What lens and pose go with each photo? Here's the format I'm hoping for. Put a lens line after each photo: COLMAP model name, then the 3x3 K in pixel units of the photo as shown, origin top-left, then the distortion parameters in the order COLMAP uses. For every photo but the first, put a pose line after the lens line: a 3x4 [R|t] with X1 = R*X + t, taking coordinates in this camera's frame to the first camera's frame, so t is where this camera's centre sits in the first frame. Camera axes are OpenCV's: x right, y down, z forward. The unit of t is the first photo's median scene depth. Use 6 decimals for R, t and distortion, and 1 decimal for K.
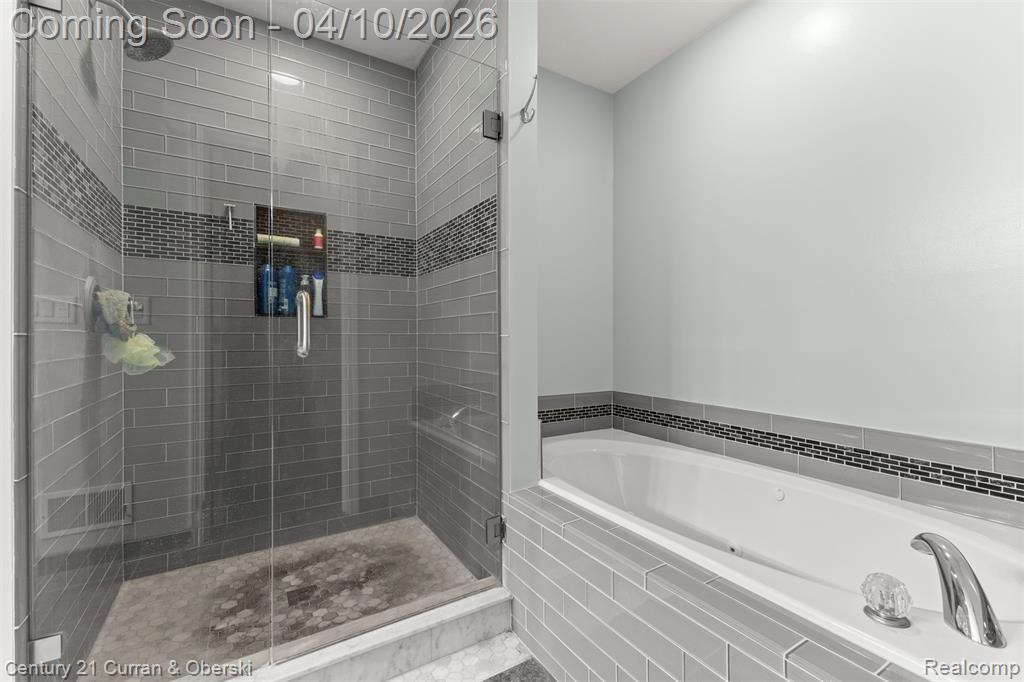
lens RADIAL K [[440.7, 0, 511.0], [0, 440.7, 335.0], [0, 0, 1]] dist [0.001978, -0.003720]
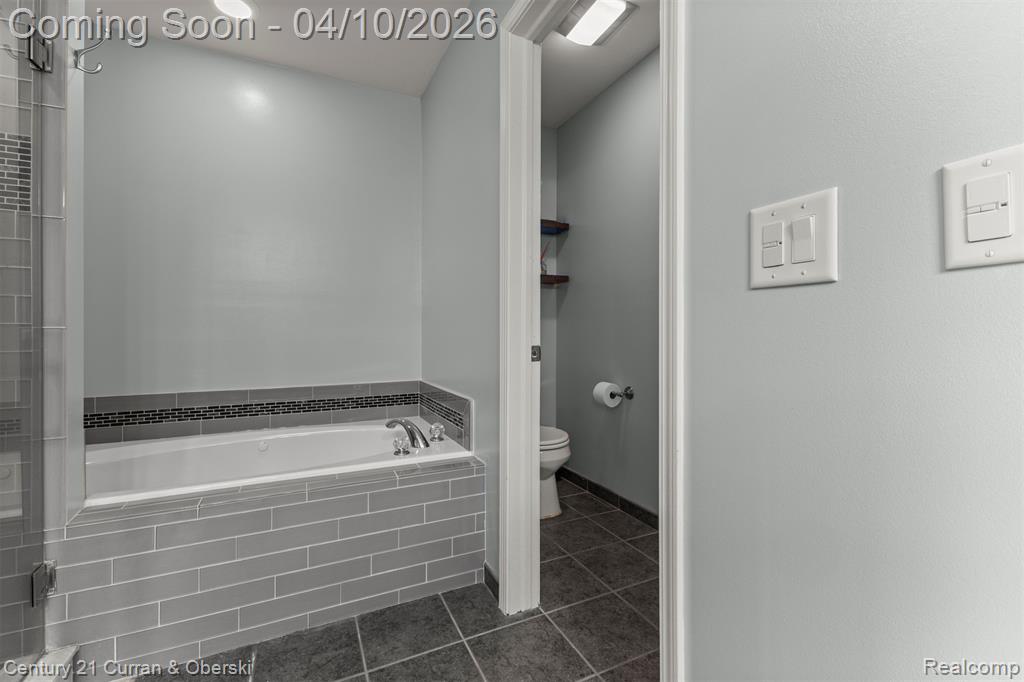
lens RADIAL K [[437.3, 0, 514.9], [0, 437.3, 330.2], [0, 0, 1]] dist [0.003609, -0.002489]
pose [[0.092346, 0.002664, 0.995723, -0.680327], [-0.001112, 0.999996, -0.002572, 0.007926], [-0.995726, -0.000870, 0.092349, 0.113467]]
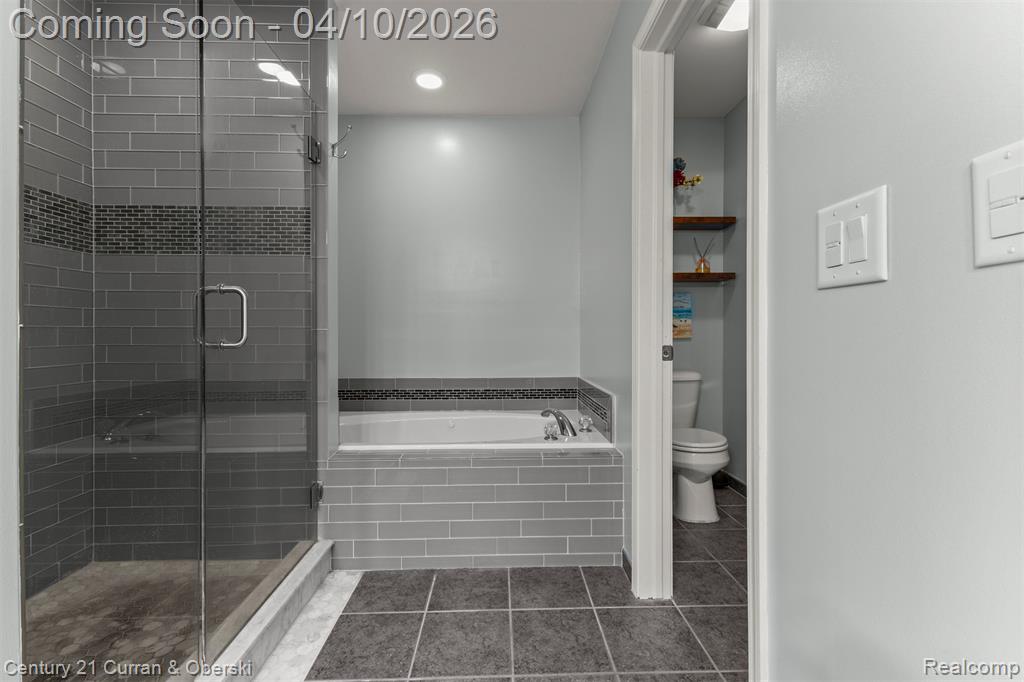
lens RADIAL K [[437.3, 0, 514.9], [0, 437.3, 330.2], [0, 0, 1]] dist [0.003609, -0.002489]
pose [[0.491207, 0.002932, 0.871038, -0.757656], [-0.000227, 0.999995, -0.003238, 0.007944], [-0.871043, 0.001393, 0.491205, -0.034311]]
